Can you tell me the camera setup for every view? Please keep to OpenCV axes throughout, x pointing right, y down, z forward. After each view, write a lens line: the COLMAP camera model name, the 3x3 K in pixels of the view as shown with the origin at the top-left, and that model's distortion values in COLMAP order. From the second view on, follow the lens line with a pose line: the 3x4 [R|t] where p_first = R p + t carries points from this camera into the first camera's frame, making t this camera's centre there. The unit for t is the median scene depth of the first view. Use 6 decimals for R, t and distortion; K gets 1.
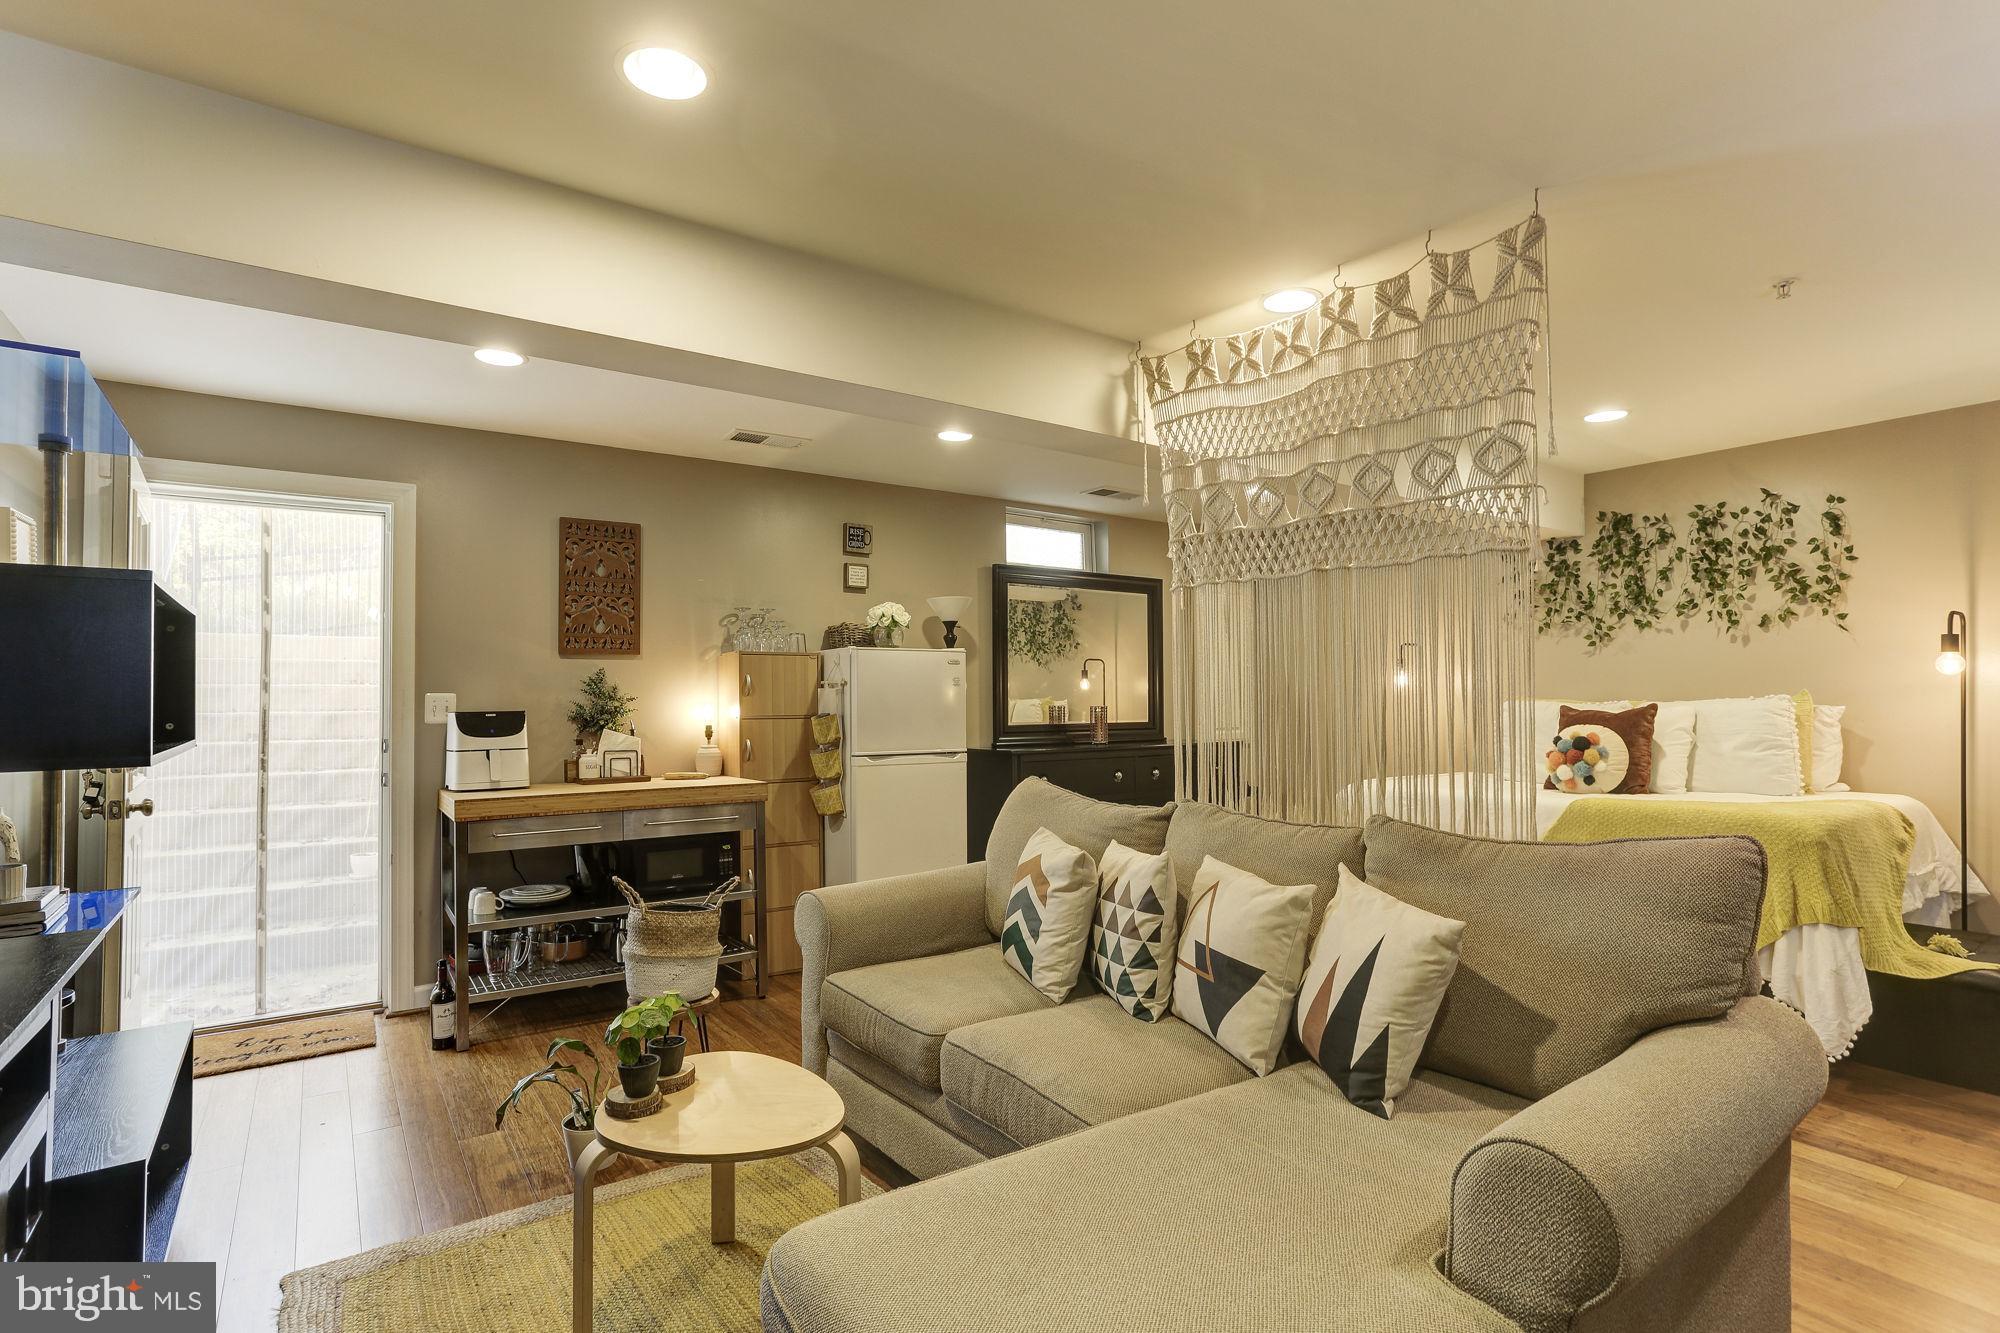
lens RADIAL K [[996.8, 0, 1001.6], [0, 996.8, 682.2], [0, 0, 1]] dist [-0.037528, 0.021594]
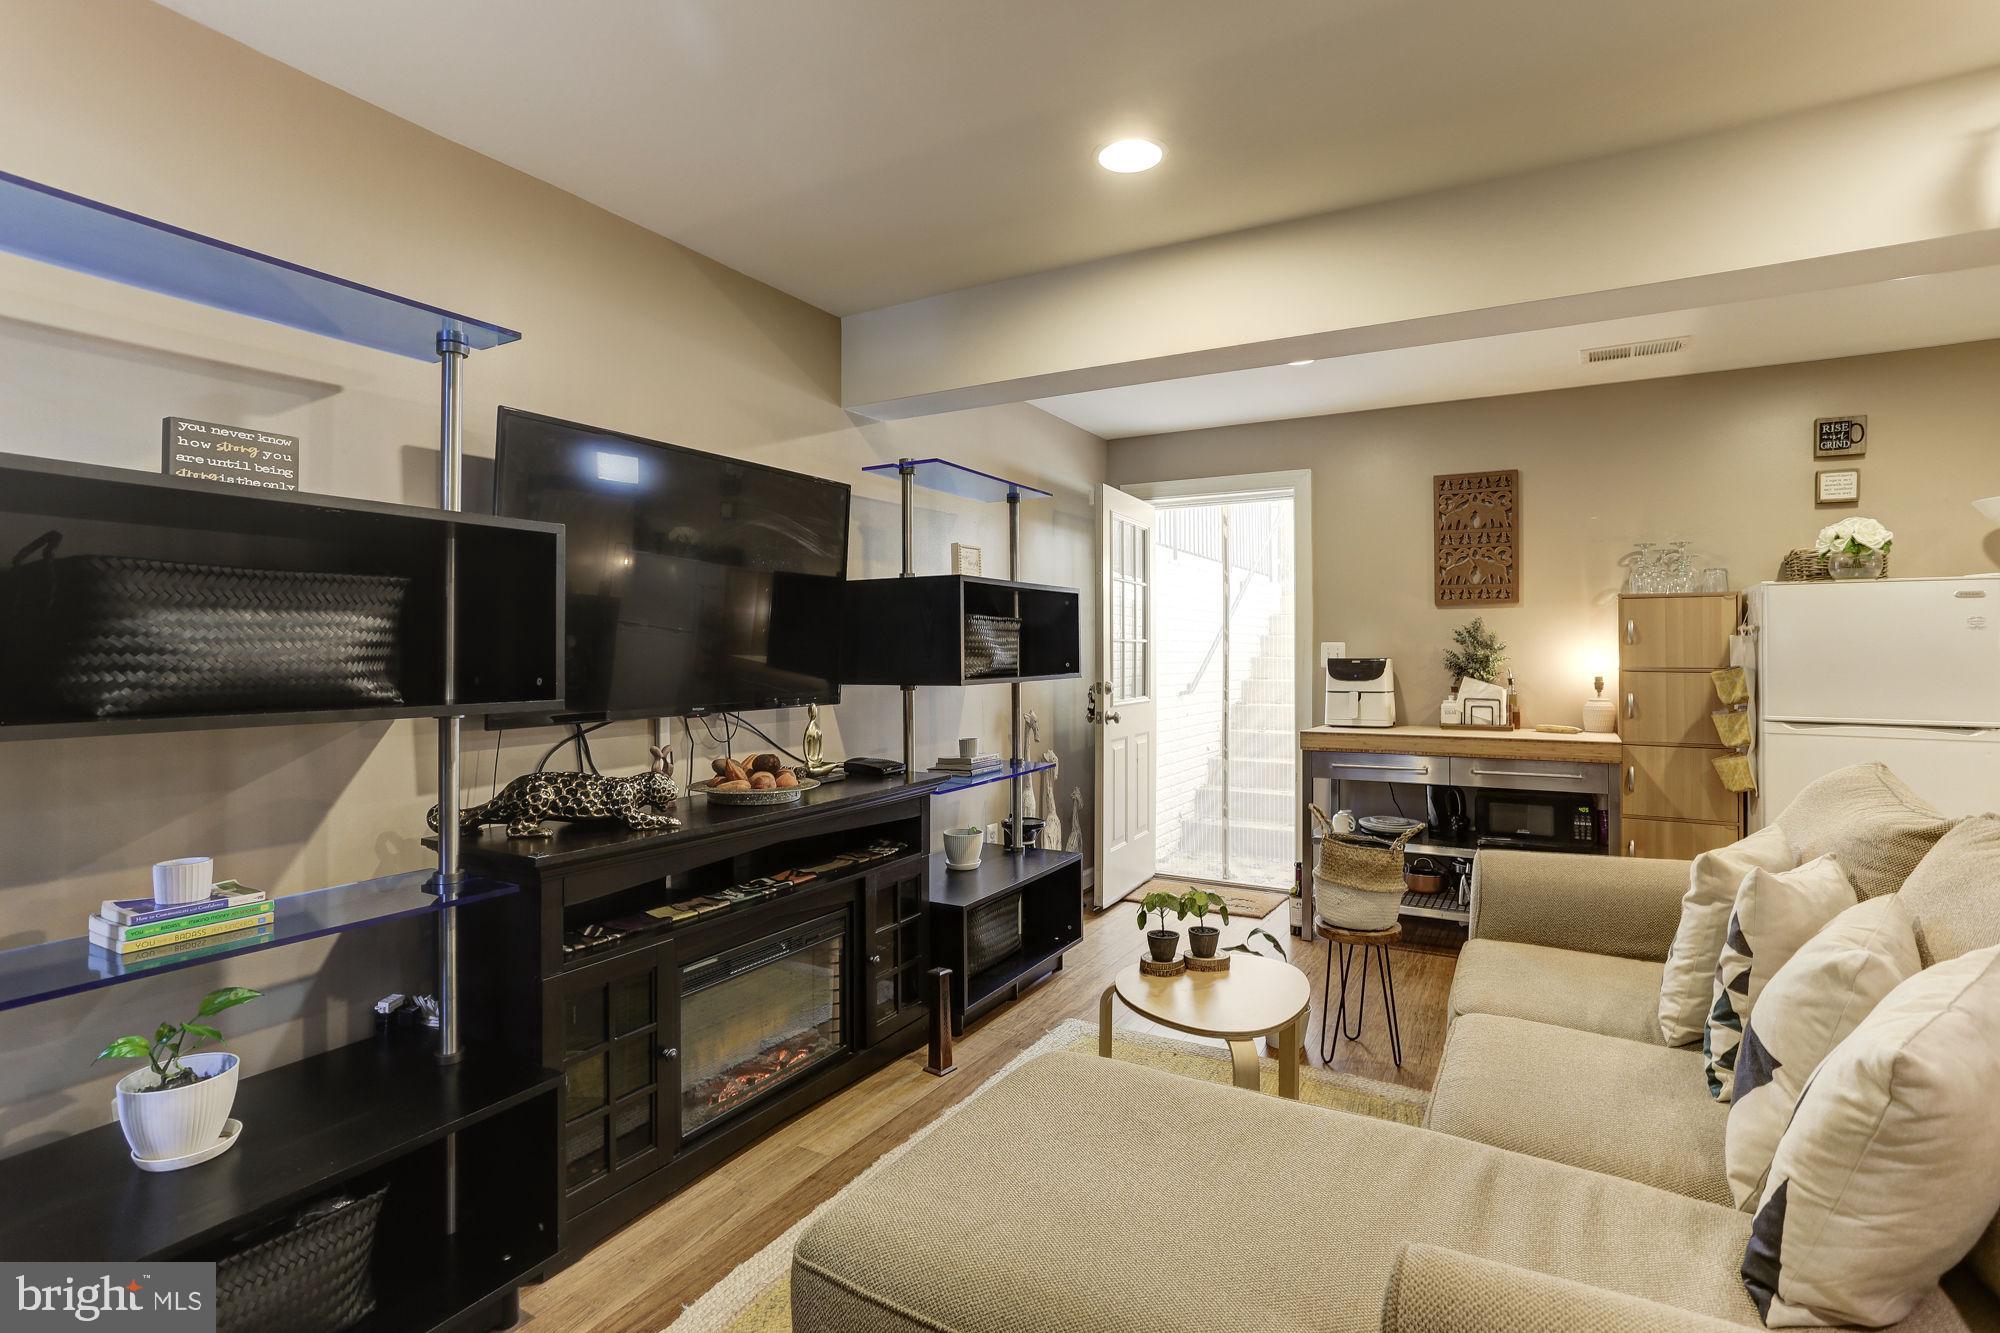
lens RADIAL K [[996.8, 0, 1000.1], [0, 996.8, 646.5], [0, 0, 1]] dist [-0.037528, 0.021594]
pose [[0.422853, 0.001826, -0.906197, 0.318279], [0.013806, 0.999869, 0.008456, 0.000328], [0.906093, -0.016087, 0.422772, 0.126977]]
